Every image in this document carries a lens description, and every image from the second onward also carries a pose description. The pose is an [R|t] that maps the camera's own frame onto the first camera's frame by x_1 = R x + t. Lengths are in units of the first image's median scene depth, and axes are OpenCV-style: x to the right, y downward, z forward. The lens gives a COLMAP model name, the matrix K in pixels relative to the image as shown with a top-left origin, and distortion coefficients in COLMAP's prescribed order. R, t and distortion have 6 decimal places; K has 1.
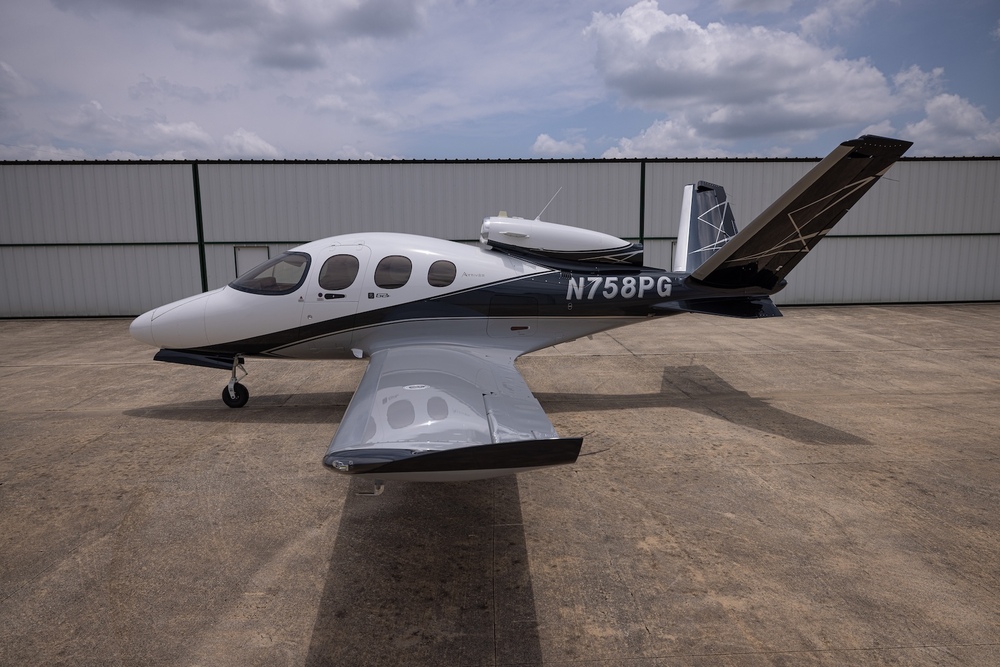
lens RADIAL K [[626.7, 0, 502.7], [0, 626.7, 332.8], [0, 0, 1]] dist [0.029769, 0.000426]
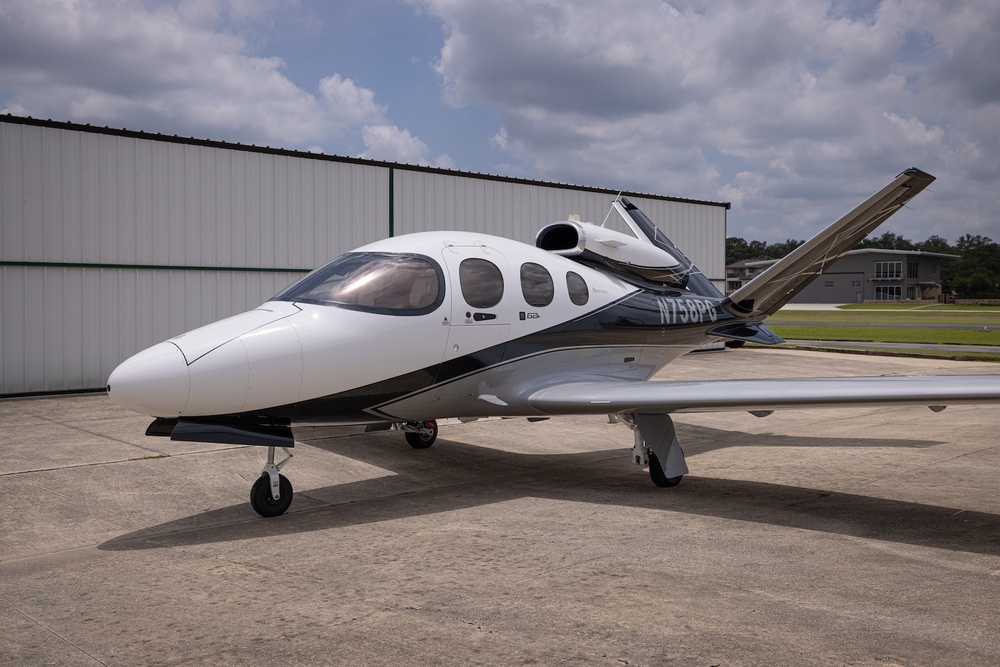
lens RADIAL K [[1011.4, 0, 498.5], [0, 1011.4, 334.1], [0, 0, 1]] dist [-0.072033, 0.000000]
pose [[0.746044, -0.012739, 0.665775, -0.927446], [0.087702, 0.992987, -0.079275, 0.046741], [-0.660097, 0.117532, 0.741929, 0.154577]]
